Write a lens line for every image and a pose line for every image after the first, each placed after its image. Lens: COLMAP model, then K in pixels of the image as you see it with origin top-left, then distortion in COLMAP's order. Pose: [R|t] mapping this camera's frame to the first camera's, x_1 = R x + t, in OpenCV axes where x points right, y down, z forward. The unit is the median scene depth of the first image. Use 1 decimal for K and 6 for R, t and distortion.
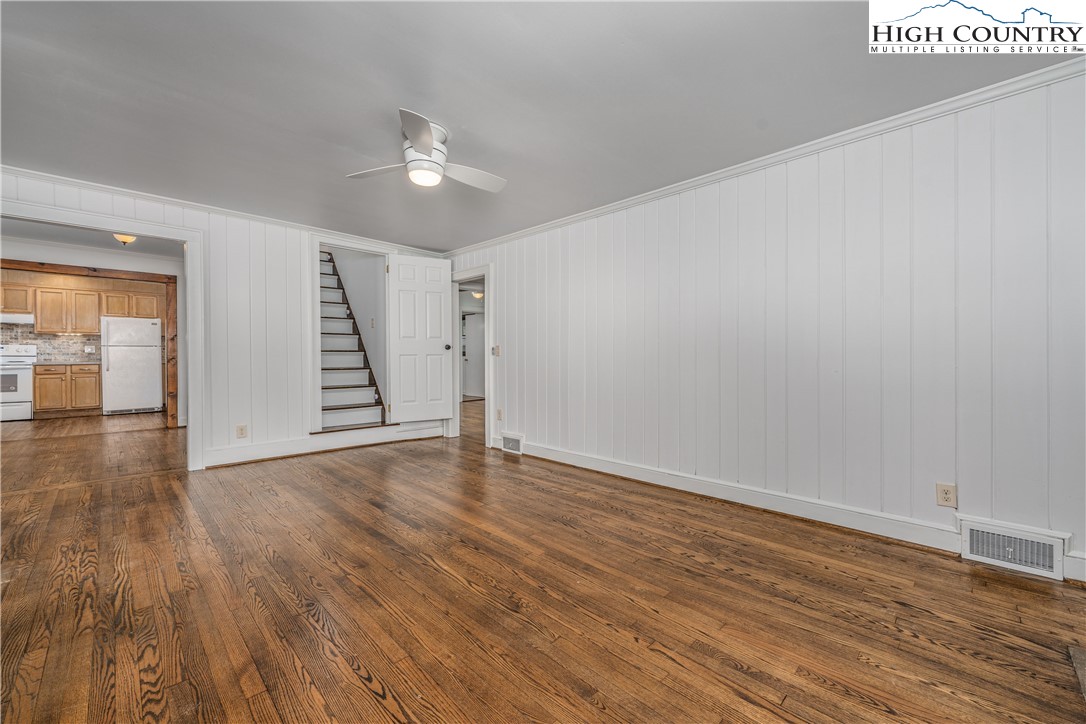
lens RADIAL K [[426.1, 0, 542.9], [0, 426.1, 360.7], [0, 0, 1]] dist [-0.003532, 0.000466]
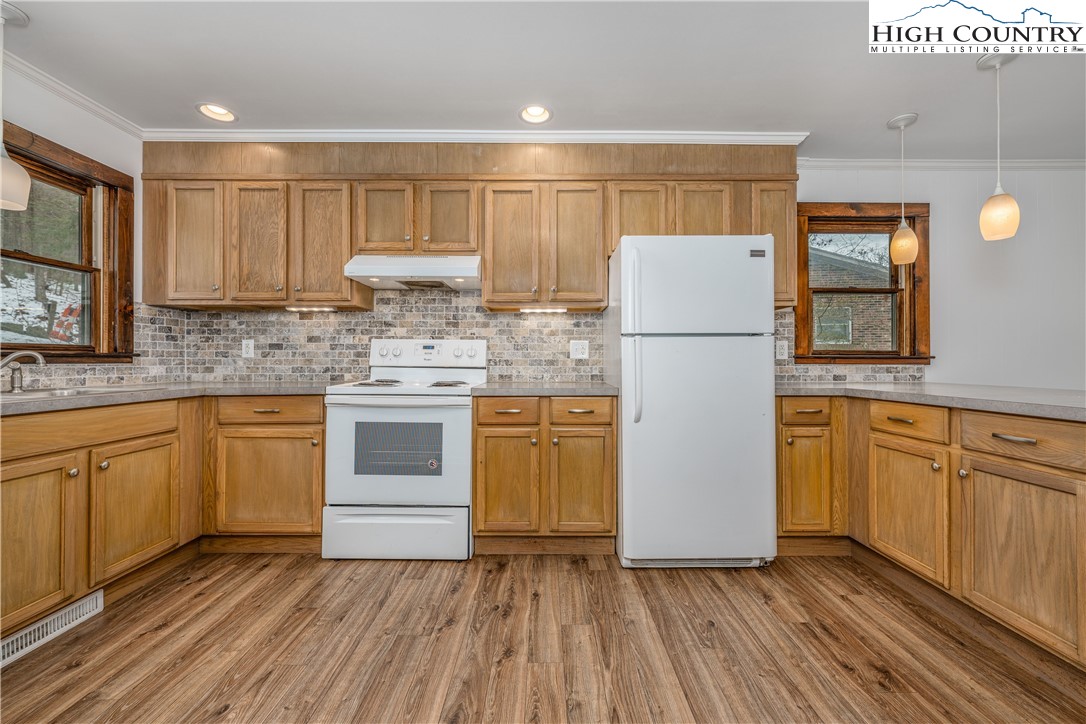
lens RADIAL K [[426.1, 0, 546.9], [0, 426.1, 360.8], [0, 0, 1]] dist [-0.003532, 0.000466]
pose [[0.703417, -0.006318, -0.710749, -0.863976], [-0.008567, 0.999813, -0.017366, -0.010876], [0.710726, 0.018304, 0.703231, 0.753867]]
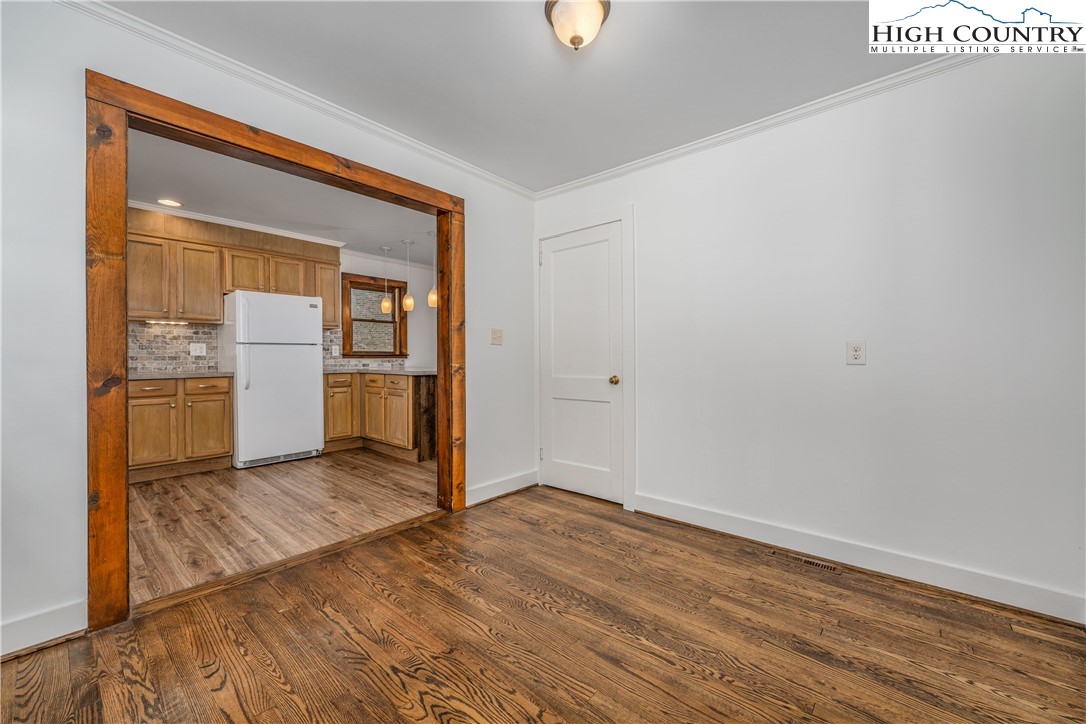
lens RADIAL K [[426.1, 0, 541.8], [0, 426.1, 359.5], [0, 0, 1]] dist [-0.003532, 0.000466]
pose [[0.998316, -0.006762, 0.057616, -0.677141], [0.007240, 0.999941, -0.008087, -0.006131], [-0.057558, 0.008490, 0.998306, 0.429748]]
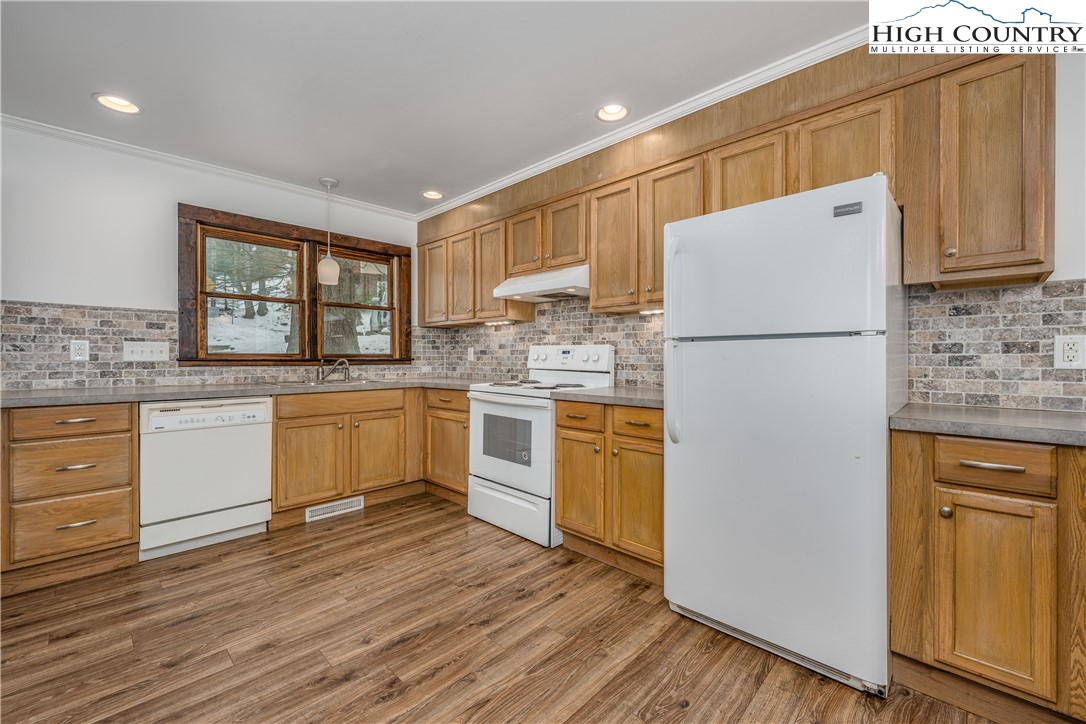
lens RADIAL K [[443.1, 0, 545.9], [0, 443.1, 359.9], [0, 0, 1]] dist [-0.000112, -0.000175]
pose [[0.009158, 0.000632, -0.999958, -0.772352], [-0.017259, 0.999851, 0.000474, -0.021176], [0.999809, 0.017254, 0.009168, 0.924550]]
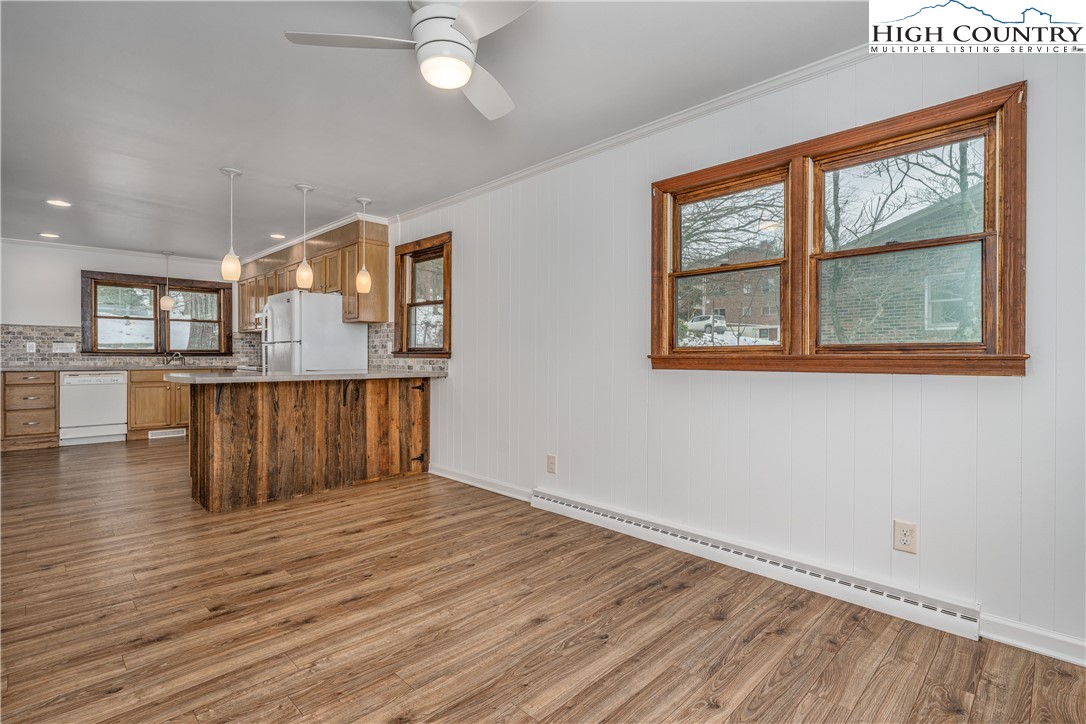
lens RADIAL K [[516.8, 0, 542.4], [0, 516.8, 358.9], [0, 0, 1]] dist [0.003607, -0.000787]
pose [[-0.003905, 0.001191, -0.999992, -0.283147], [-0.018198, 0.999834, 0.001262, -0.019533], [0.999827, 0.018203, -0.003883, 1.396958]]
